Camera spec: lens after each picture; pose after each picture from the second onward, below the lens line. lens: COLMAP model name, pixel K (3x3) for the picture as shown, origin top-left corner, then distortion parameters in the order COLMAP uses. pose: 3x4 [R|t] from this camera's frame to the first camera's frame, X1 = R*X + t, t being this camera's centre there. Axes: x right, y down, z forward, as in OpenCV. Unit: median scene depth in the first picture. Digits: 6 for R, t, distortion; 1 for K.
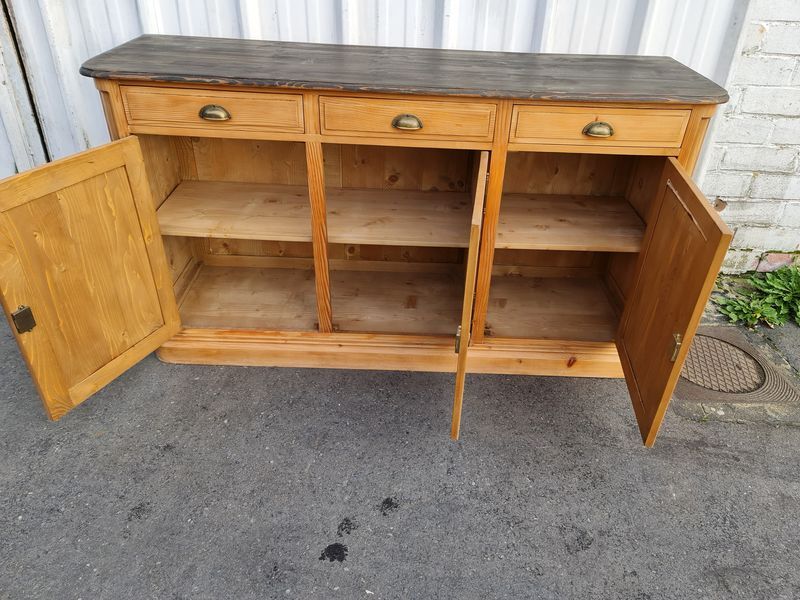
lens RADIAL K [[583.0, 0, 415.8], [0, 583.0, 299.4], [0, 0, 1]] dist [0.068693, -0.054353]
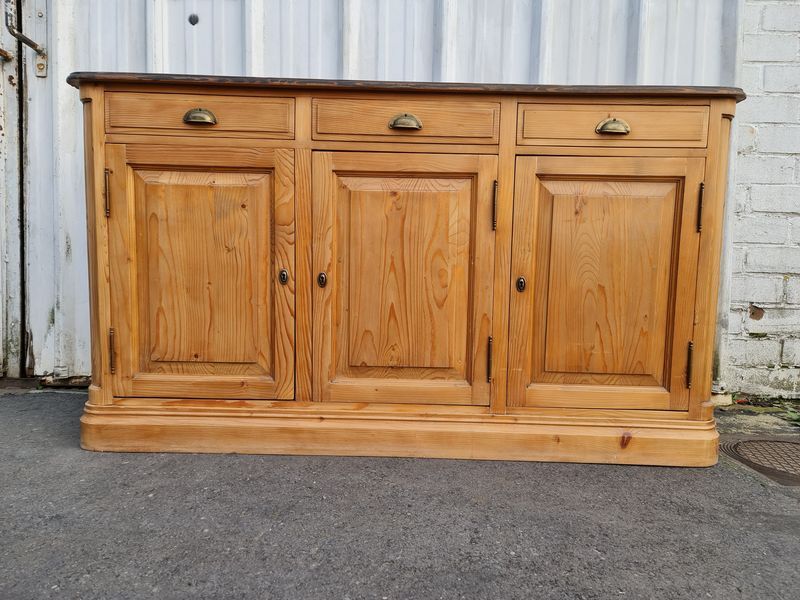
lens RADIAL K [[583.0, 0, 410.8], [0, 583.0, 304.9], [0, 0, 1]] dist [0.068693, -0.054353]
pose [[0.999849, -0.016448, -0.005618, -0.004863], [0.011970, 0.885962, -0.463604, 0.330624], [0.012603, 0.463467, 0.886025, 0.266541]]
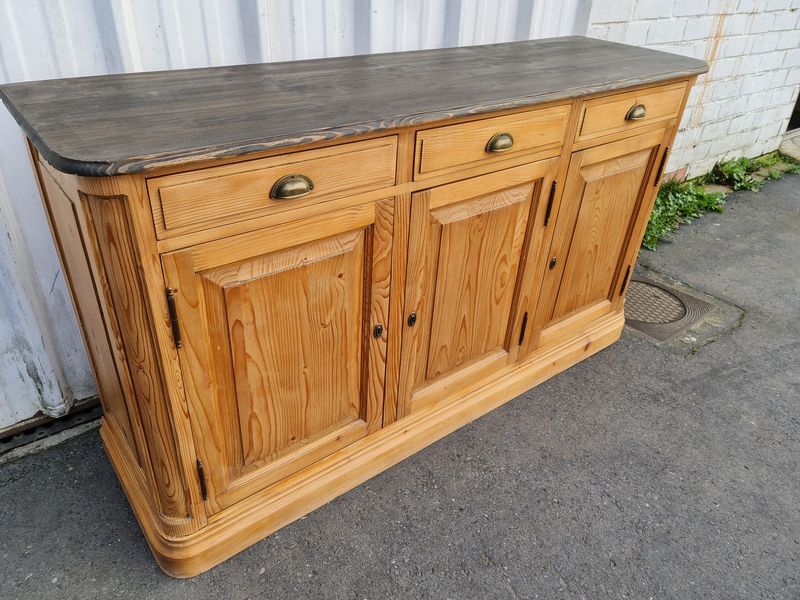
lens RADIAL K [[583.0, 0, 391.2], [0, 583.0, 294.9], [0, 0, 1]] dist [0.068693, -0.054353]
pose [[0.798091, -0.321599, 0.509534, -0.532578], [0.314776, 0.943612, 0.102534, -0.200644], [-0.513777, 0.078557, 0.854320, 0.339844]]
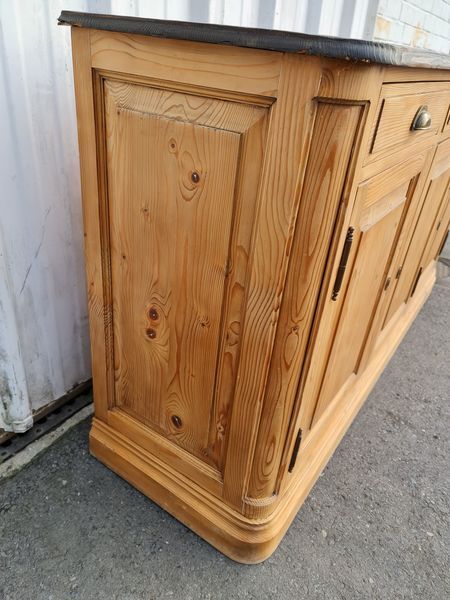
lens RADIAL K [[437.2, 0, 227.5], [0, 437.2, 292.6], [0, 0, 1]] dist [0.068693, -0.054353]
pose [[0.570418, -0.386861, 0.724542, -0.747258], [0.385687, 0.904988, 0.179564, -0.267736], [-0.725168, 0.177020, 0.665429, 0.738982]]
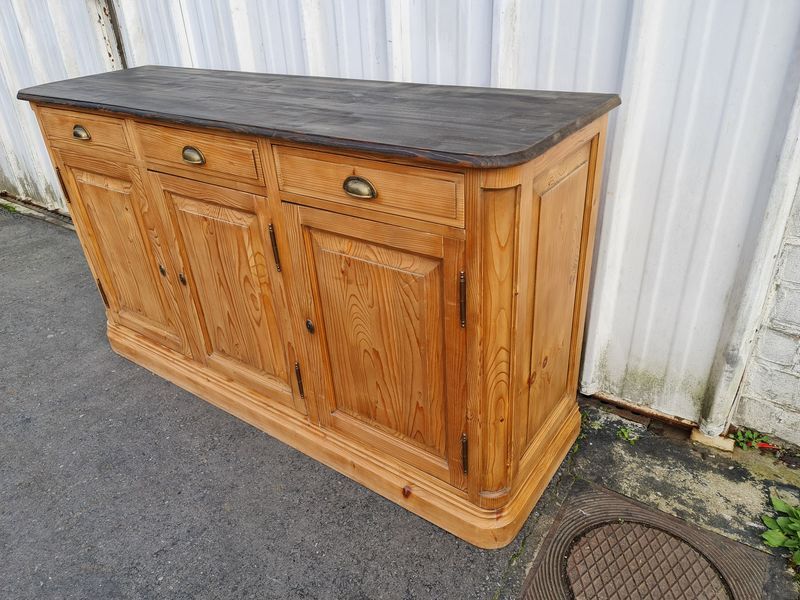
lens RADIAL K [[583.0, 0, 394.5], [0, 583.0, 299.8], [0, 0, 1]] dist [0.068693, -0.054353]
pose [[0.802662, 0.213856, -0.556775, 0.674575], [-0.242725, 0.969832, 0.022591, -0.156244], [0.544810, 0.117010, 0.830356, 0.381483]]
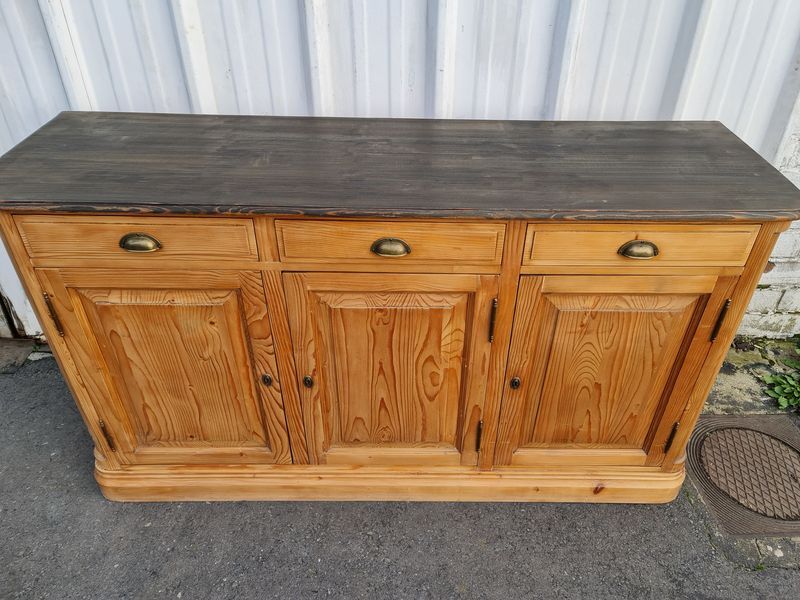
lens RADIAL K [[583.0, 0, 415.8], [0, 583.0, 297.6], [0, 0, 1]] dist [0.068693, -0.054353]
pose [[0.999737, -0.022127, -0.005983, 0.018680], [0.022426, 0.998199, 0.055647, -0.238335], [0.004741, -0.055767, 0.998433, 0.196280]]
